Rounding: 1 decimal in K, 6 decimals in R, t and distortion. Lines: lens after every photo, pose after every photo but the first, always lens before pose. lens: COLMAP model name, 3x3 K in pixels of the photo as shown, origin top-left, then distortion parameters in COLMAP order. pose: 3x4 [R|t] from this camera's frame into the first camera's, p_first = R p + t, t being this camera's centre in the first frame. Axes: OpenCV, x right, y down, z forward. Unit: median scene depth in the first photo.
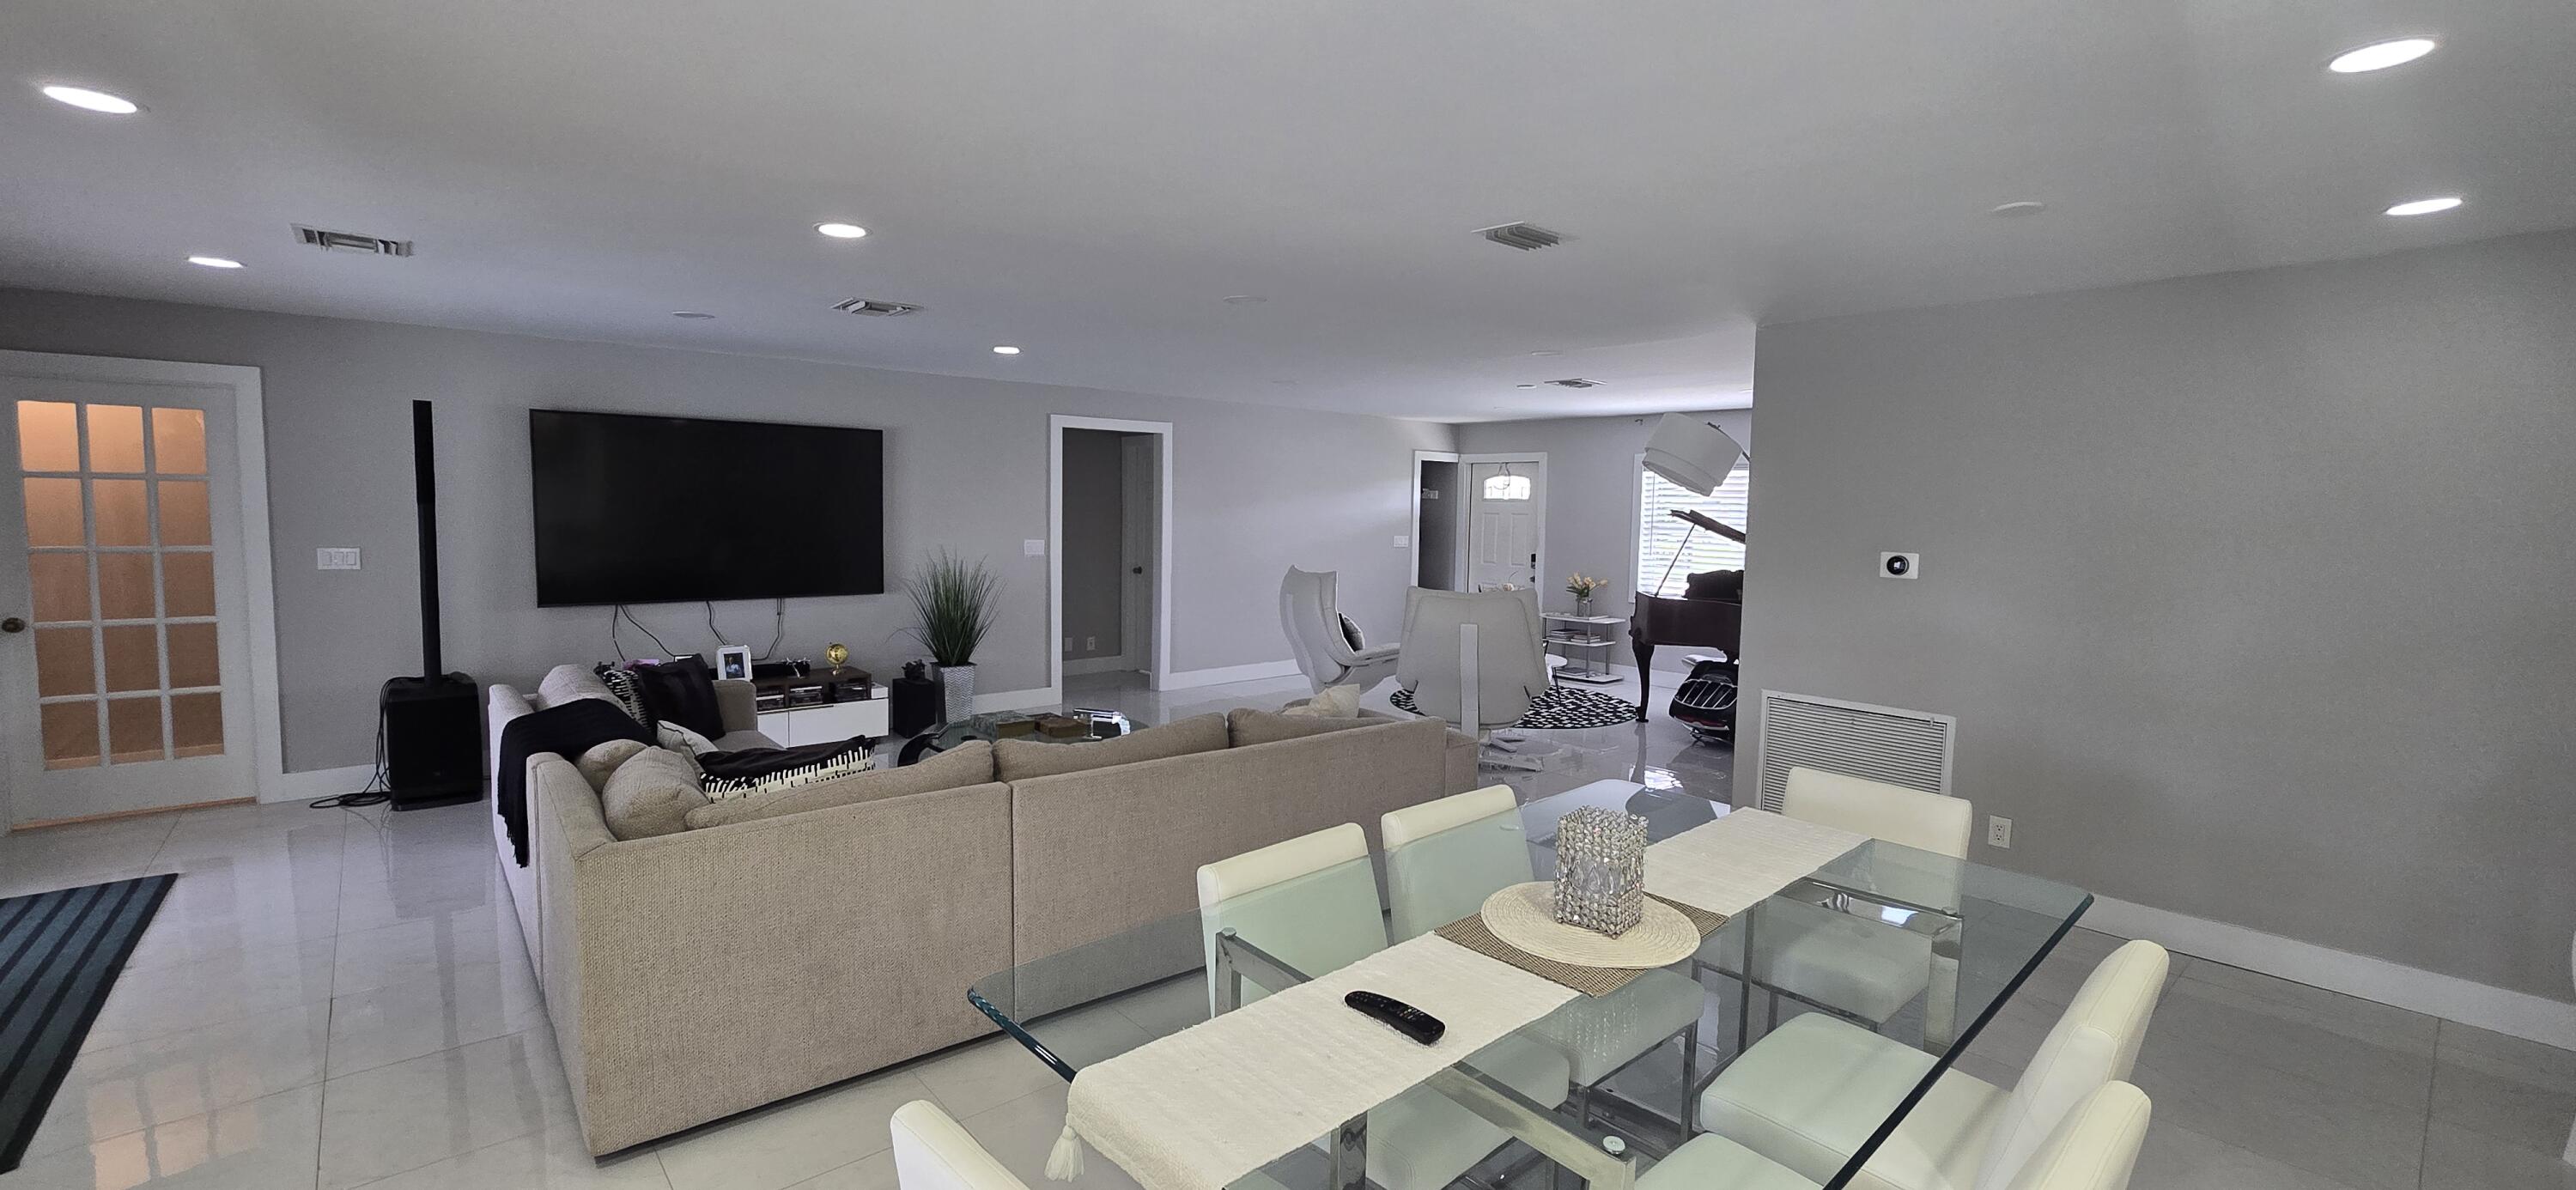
lens RADIAL K [[1050.7, 0, 1287.1], [0, 1050.7, 594.8], [0, 0, 1]] dist [-0.000125, 0.000371]
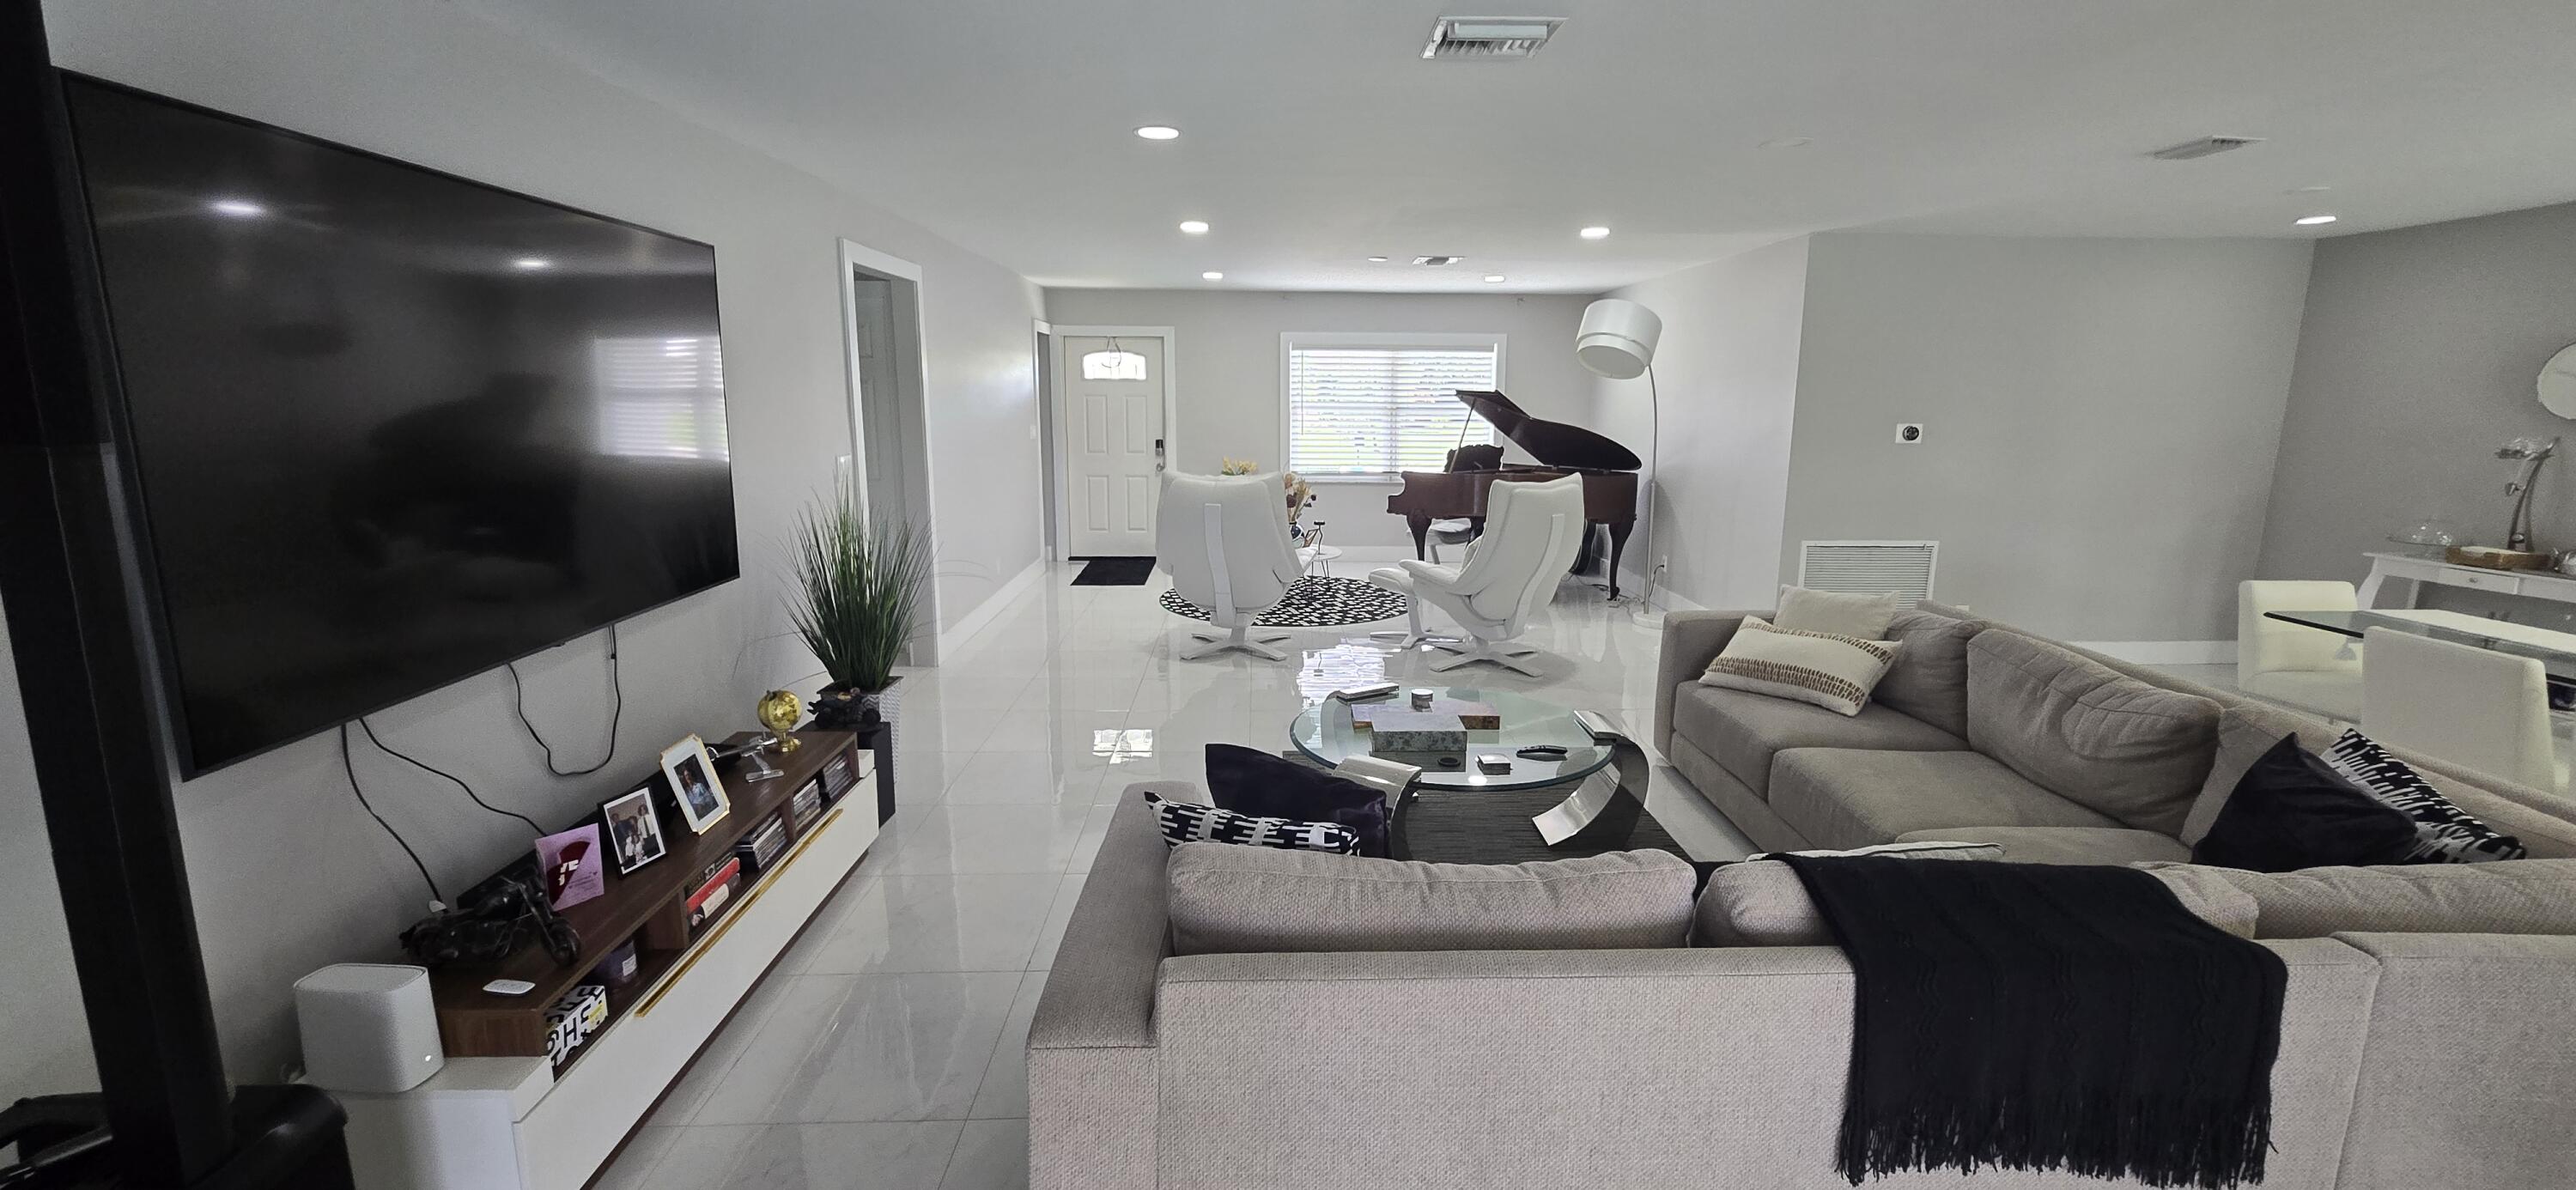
lens RADIAL K [[1050.7, 0, 1287.1], [0, 1050.7, 594.8], [0, 0, 1]] dist [-0.000125, 0.000371]
pose [[0.633200, -0.160505, 0.757163, -0.655861], [0.070691, 0.986166, 0.149931, -0.056071], [-0.770753, -0.041412, 0.635787, 0.520047]]
